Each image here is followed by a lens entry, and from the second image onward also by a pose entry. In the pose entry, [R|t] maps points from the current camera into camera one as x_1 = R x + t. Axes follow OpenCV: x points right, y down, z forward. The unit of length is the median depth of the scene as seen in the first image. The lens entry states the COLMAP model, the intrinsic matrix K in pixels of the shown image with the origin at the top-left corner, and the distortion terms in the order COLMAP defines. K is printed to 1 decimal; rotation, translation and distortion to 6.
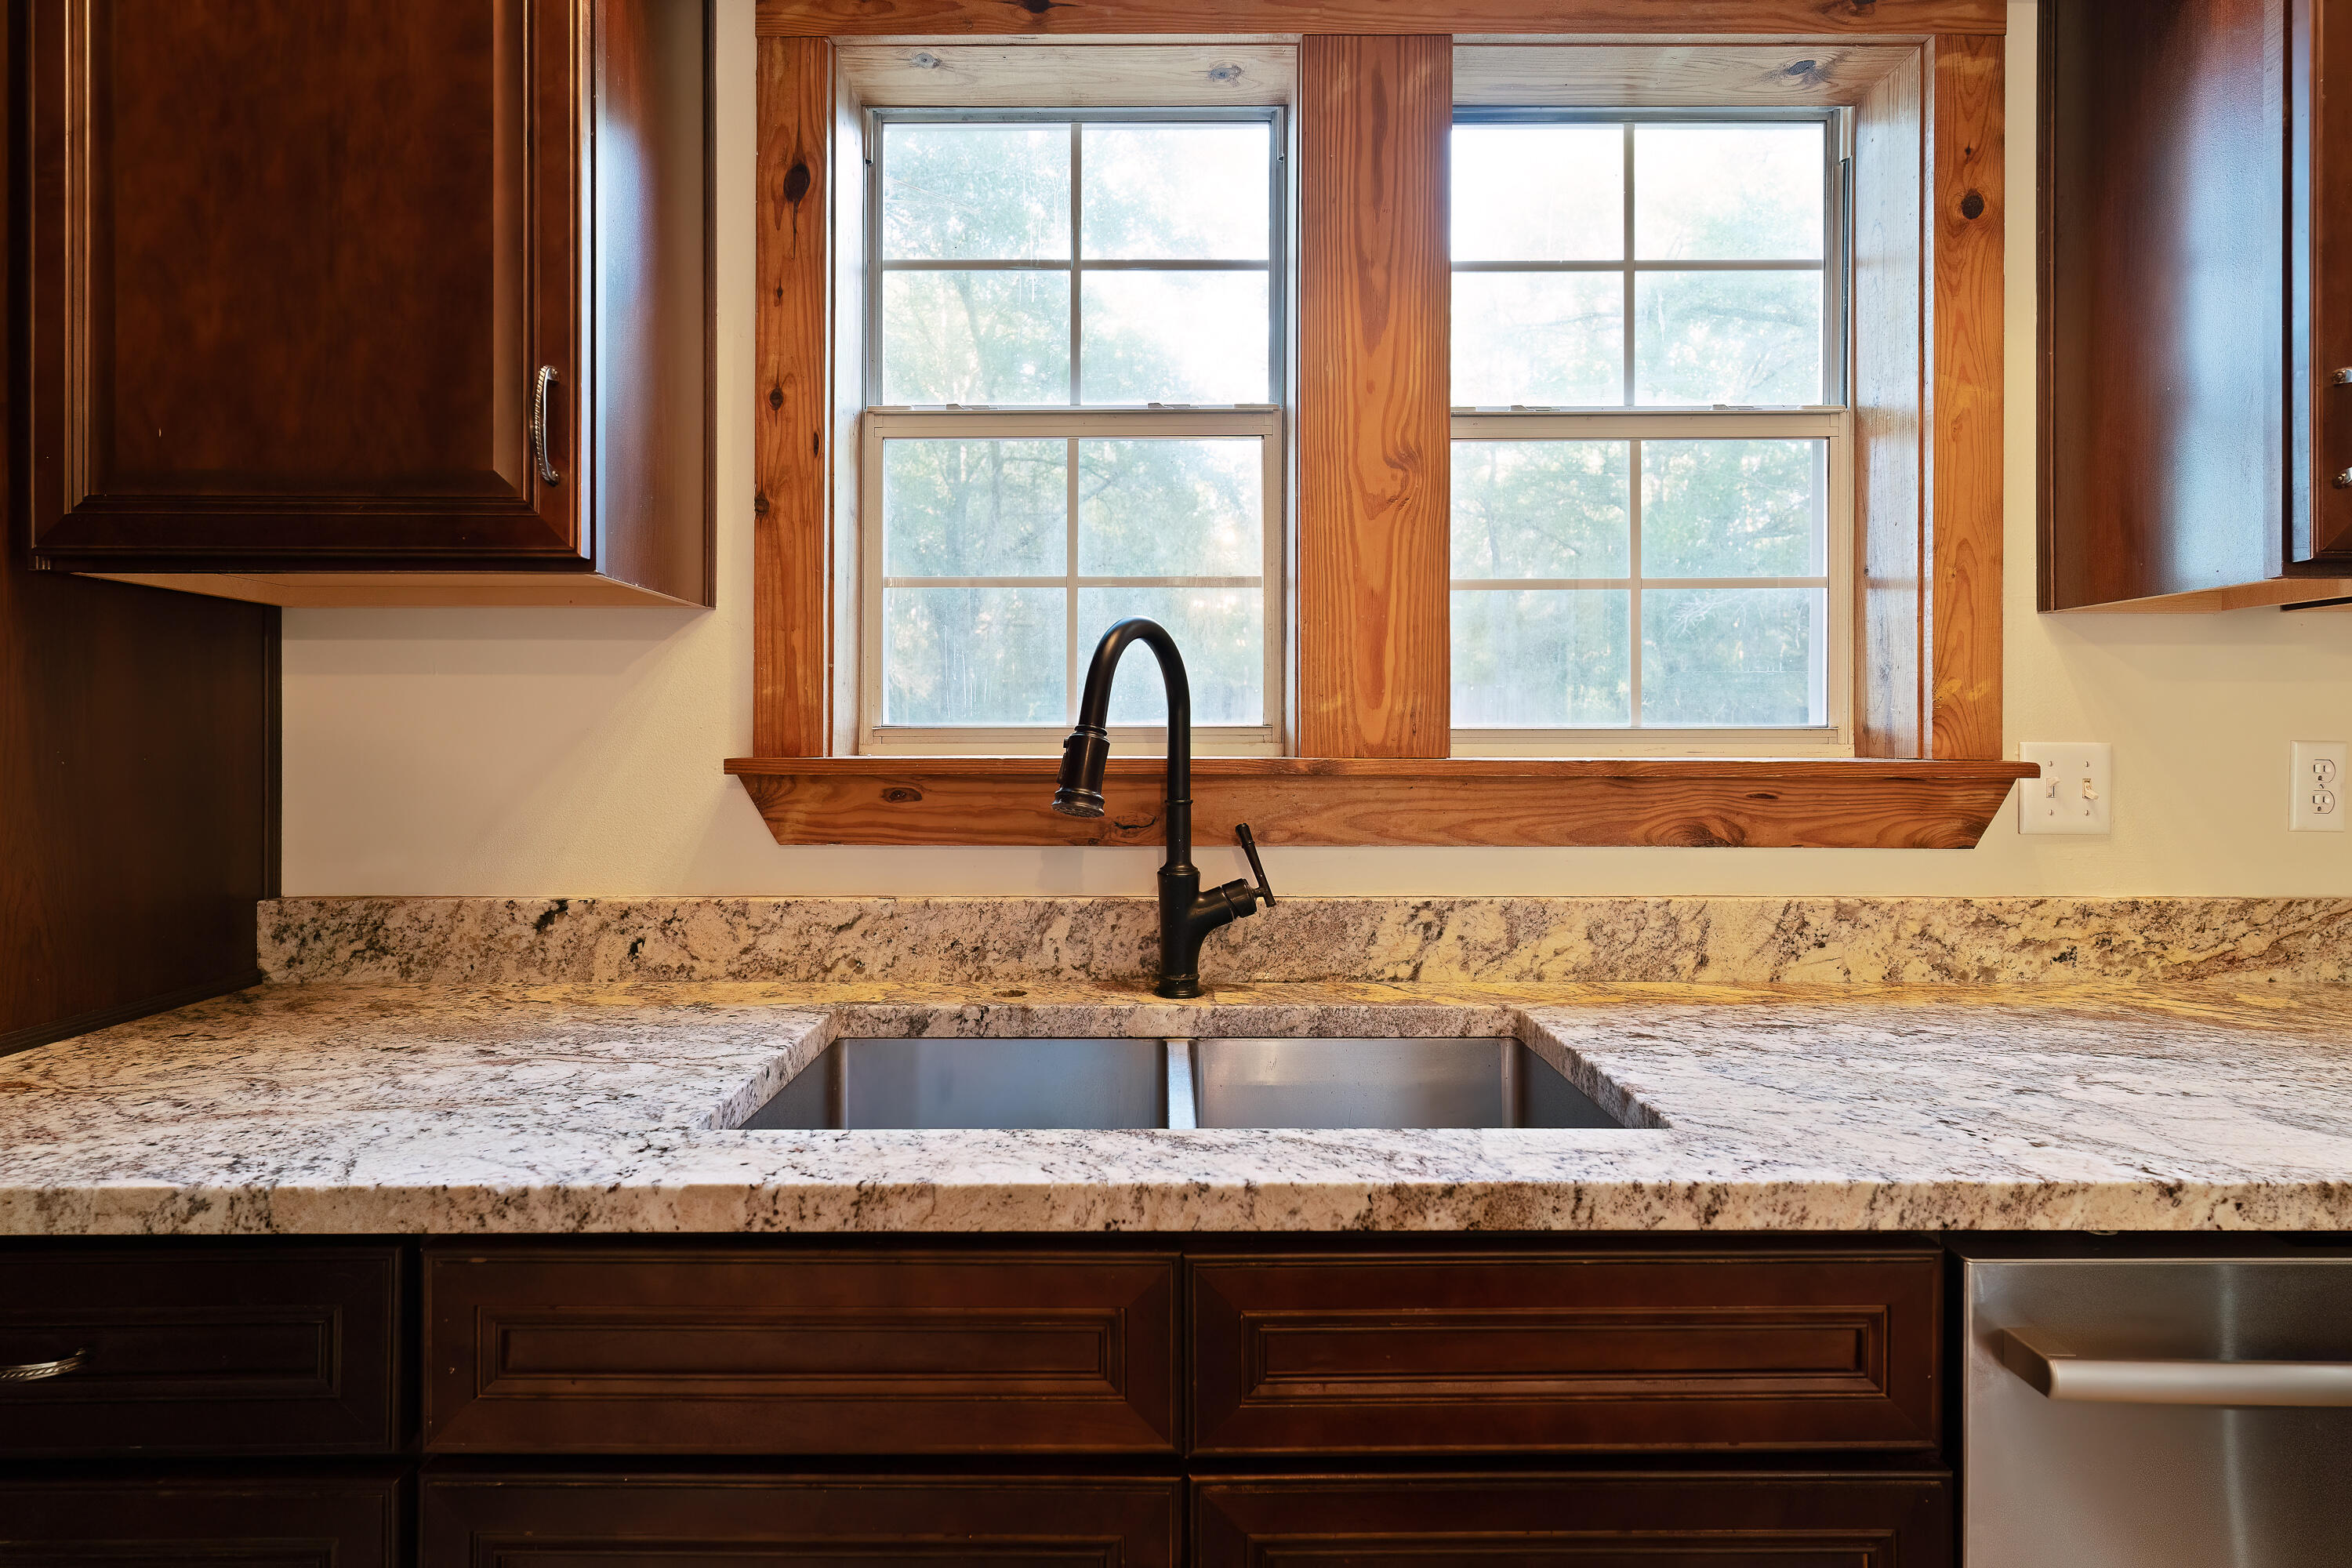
lens RADIAL K [[1131.3, 0, 1158.8], [0, 1131.3, 762.8], [0, 0, 1]] dist [0.004456, 0.000153]
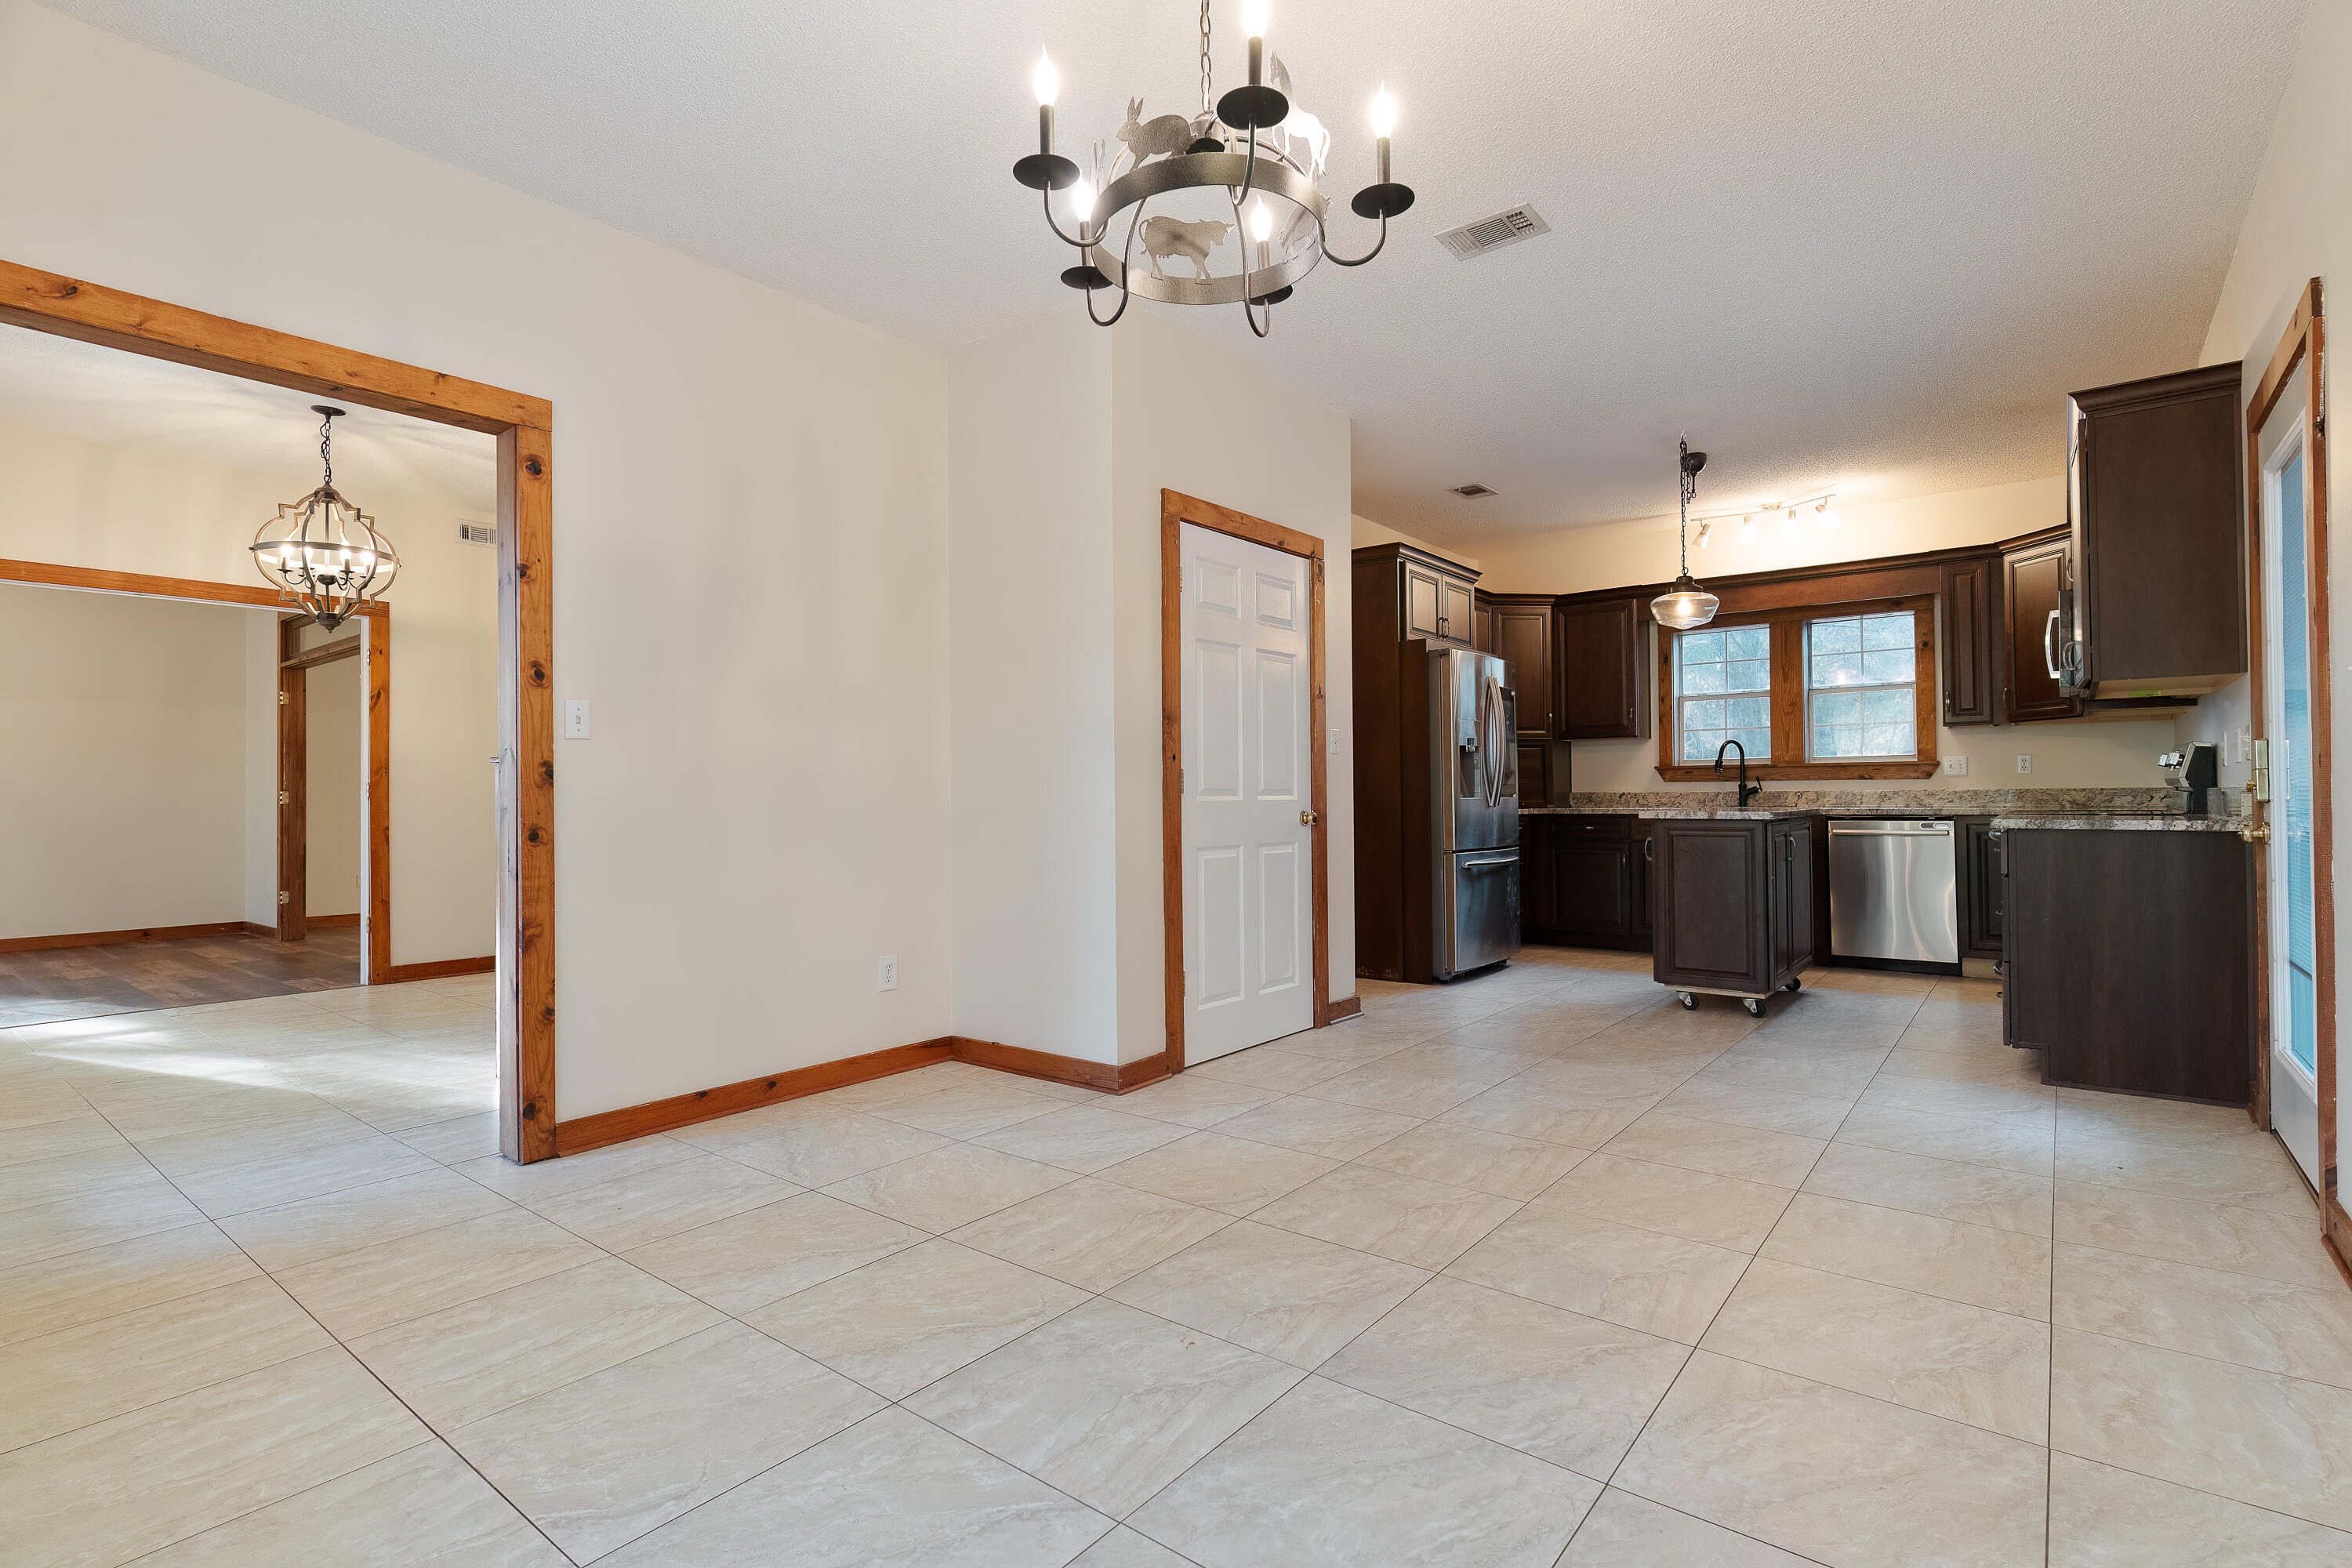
lens RADIAL K [[1131.3, 0, 1161.7], [0, 1131.3, 784.5], [0, 0, 1]] dist [0.004456, 0.000153]
pose [[0.772718, -0.013140, -0.634613, 1.256924], [0.004293, 0.999871, -0.015476, 0.157753], [0.634735, 0.009234, 0.772675, -4.756872]]
